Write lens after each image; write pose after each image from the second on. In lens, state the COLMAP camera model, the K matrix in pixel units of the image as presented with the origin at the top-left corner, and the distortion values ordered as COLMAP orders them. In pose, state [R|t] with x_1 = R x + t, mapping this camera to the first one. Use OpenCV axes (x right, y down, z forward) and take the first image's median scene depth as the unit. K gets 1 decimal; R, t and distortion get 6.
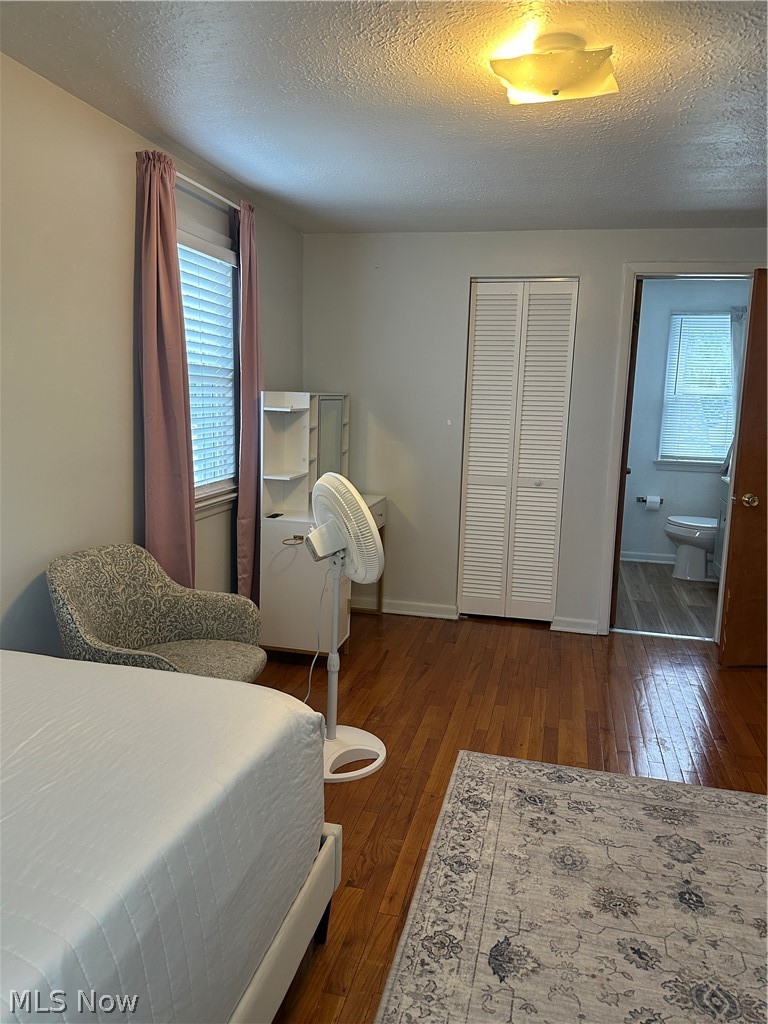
lens RADIAL K [[743.5, 0, 382.5], [0, 743.5, 509.3], [0, 0, 1]] dist [0.005198, -0.007400]
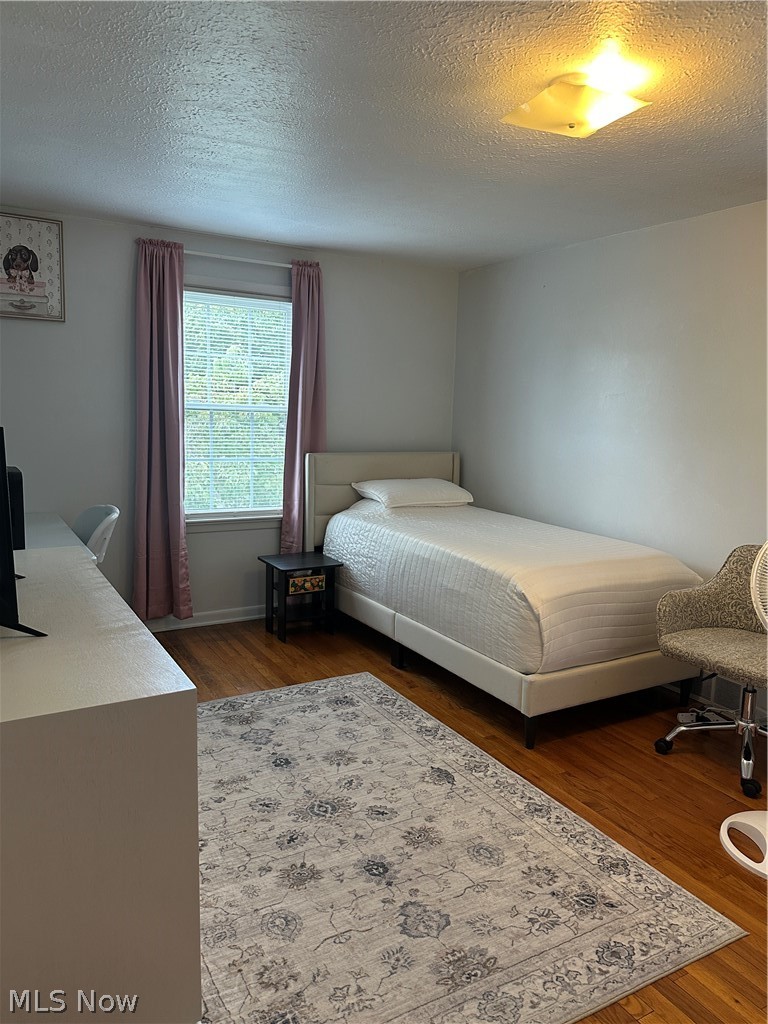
lens RADIAL K [[743.5, 0, 384.7], [0, 743.5, 512.9], [0, 0, 1]] dist [0.005198, -0.007400]
pose [[-0.718212, 0.046821, -0.694247, 1.130926], [-0.165768, 0.957494, 0.236065, -0.209997], [0.675790, 0.284628, -0.679922, 1.606081]]
